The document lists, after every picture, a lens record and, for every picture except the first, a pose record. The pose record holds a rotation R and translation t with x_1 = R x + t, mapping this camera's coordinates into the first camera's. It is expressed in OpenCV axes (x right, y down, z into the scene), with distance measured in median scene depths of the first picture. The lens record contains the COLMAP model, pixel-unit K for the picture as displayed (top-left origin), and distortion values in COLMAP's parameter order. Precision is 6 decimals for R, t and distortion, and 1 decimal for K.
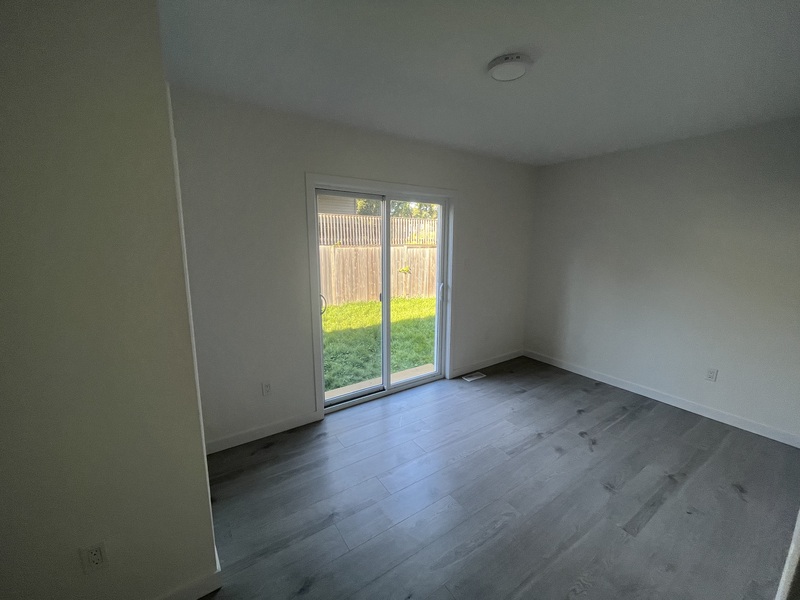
lens RADIAL K [[321.9, 0, 396.5], [0, 321.9, 297.9], [0, 0, 1]] dist [-0.000980, -0.000112]
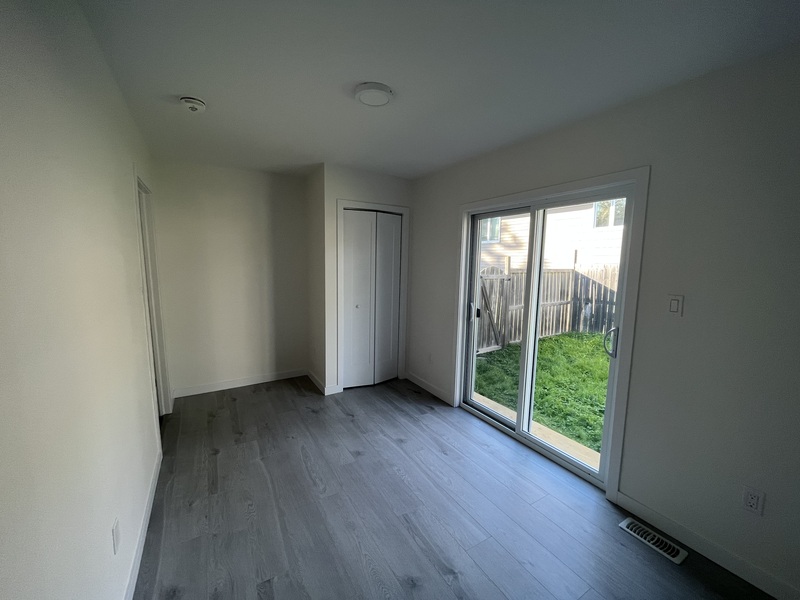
lens RADIAL K [[321.9, 0, 401.5], [0, 321.9, 299.6], [0, 0, 1]] dist [-0.000980, -0.000112]
pose [[-0.044606, 0.111124, -0.992805, 1.025489], [-0.198592, 0.972974, 0.117827, -0.123299], [0.979067, 0.202419, -0.021332, 0.853532]]
